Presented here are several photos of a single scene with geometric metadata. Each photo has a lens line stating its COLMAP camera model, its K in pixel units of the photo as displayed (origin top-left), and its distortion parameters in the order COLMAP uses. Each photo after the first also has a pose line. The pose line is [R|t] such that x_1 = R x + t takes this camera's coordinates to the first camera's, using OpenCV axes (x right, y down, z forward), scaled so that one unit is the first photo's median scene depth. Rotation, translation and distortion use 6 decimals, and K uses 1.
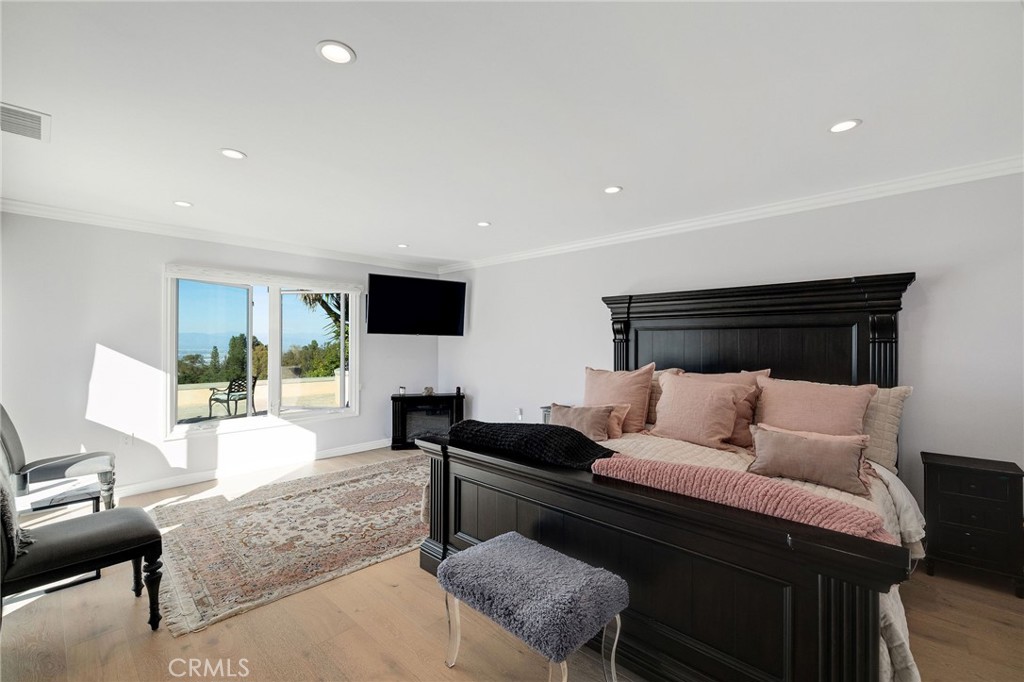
lens RADIAL K [[440.6, 0, 522.3], [0, 440.6, 340.0], [0, 0, 1]] dist [-0.004578, 0.001410]
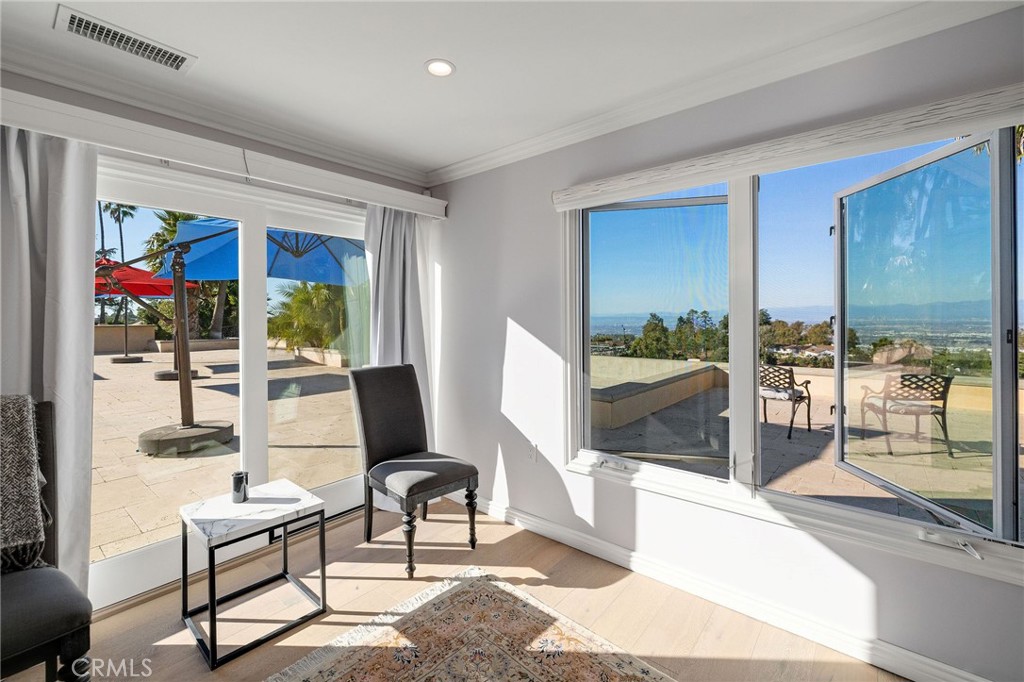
lens RADIAL K [[440.6, 0, 504.1], [0, 440.6, 316.1], [0, 0, 1]] dist [-0.004578, 0.001410]
pose [[0.021535, -0.004174, -0.999759, -0.175801], [0.016532, 0.999856, -0.003818, 0.008306], [0.999631, -0.016446, 0.021600, 0.895425]]
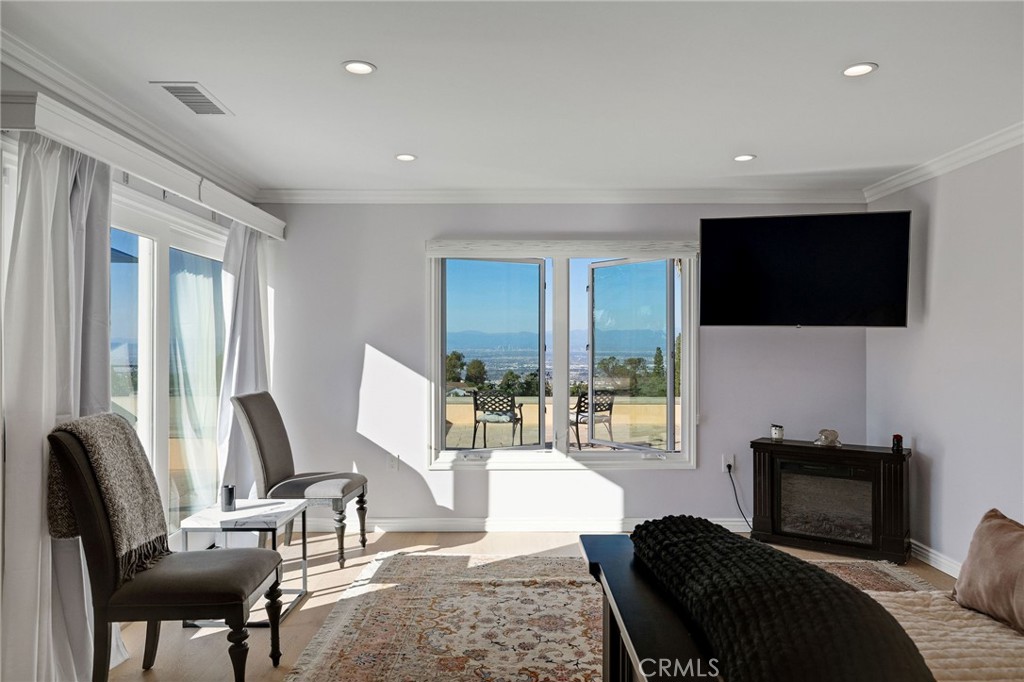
lens RADIAL K [[701.4, 0, 505.1], [0, 701.4, 339.6], [0, 0, 1]] dist [-0.002740, -0.005755]
pose [[0.668901, -0.005755, -0.743329, 0.192752], [0.007567, 0.999971, -0.000933, 0.003085], [0.743313, -0.005000, 0.668925, 0.273292]]
